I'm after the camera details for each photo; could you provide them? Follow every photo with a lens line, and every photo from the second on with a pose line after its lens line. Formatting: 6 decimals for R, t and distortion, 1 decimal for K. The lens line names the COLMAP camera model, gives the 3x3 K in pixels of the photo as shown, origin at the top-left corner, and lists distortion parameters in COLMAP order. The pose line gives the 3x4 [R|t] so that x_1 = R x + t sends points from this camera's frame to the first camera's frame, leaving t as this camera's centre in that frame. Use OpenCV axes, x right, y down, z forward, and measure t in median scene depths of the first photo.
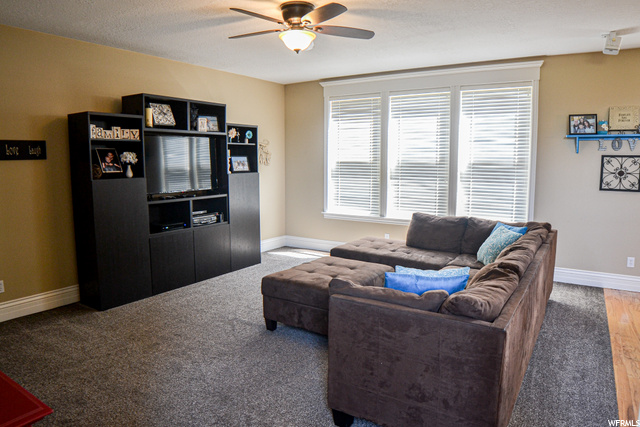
lens RADIAL K [[412.4, 0, 320.0], [0, 412.4, 213.5], [0, 0, 1]] dist [-0.127103, 0.054522]
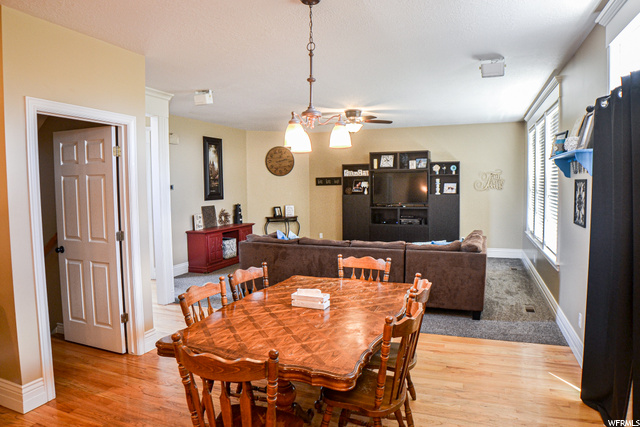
lens RADIAL K [[412.4, 0, 320.0], [0, 412.4, 213.5], [0, 0, 1]] dist [-0.127103, 0.054522]
pose [[0.217733, 0.063794, -0.973921, 1.497465], [-0.114253, 0.992667, 0.039479, -0.048830], [0.969298, 0.102678, 0.223425, 0.322685]]
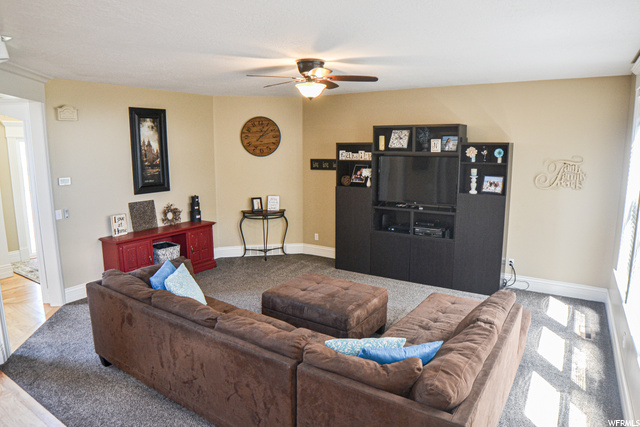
lens RADIAL K [[412.4, 0, 320.0], [0, 412.4, 213.5], [0, 0, 1]] dist [-0.127103, 0.054522]
pose [[0.013517, 0.159848, -0.987049, 0.949820], [-0.127693, 0.979333, 0.156849, -0.200905], [0.991722, 0.123919, 0.033649, 0.794180]]
